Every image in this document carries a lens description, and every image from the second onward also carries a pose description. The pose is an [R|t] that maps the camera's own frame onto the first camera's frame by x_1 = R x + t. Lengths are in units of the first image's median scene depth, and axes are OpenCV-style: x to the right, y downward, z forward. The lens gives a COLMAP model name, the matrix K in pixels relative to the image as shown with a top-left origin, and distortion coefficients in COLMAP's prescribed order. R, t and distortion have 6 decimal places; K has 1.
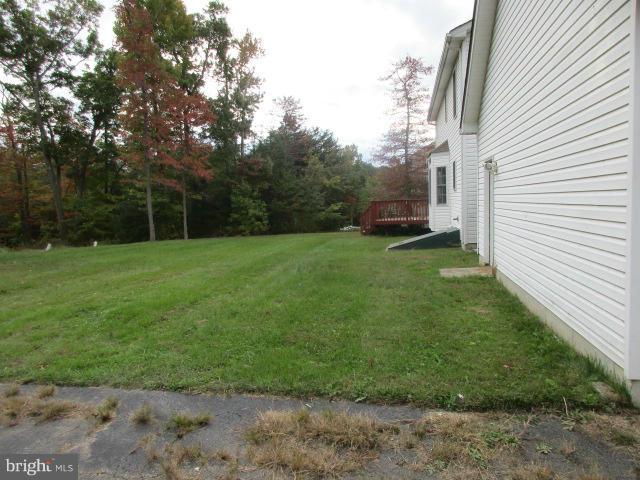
lens RADIAL K [[478.2, 0, 320.0], [0, 478.2, 240.0], [0, 0, 1]] dist [-0.000123, 0.001024]
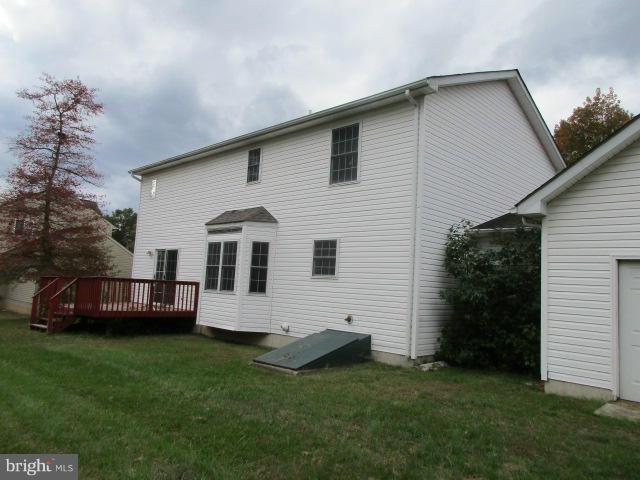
lens RADIAL K [[478.2, 0, 320.0], [0, 478.2, 240.0], [0, 0, 1]] dist [-0.000123, 0.001024]
pose [[0.550323, 0.137219, 0.823599, -0.271815], [-0.001783, 0.986594, -0.163184, -0.031727], [-0.834950, 0.088336, 0.543190, 0.455213]]
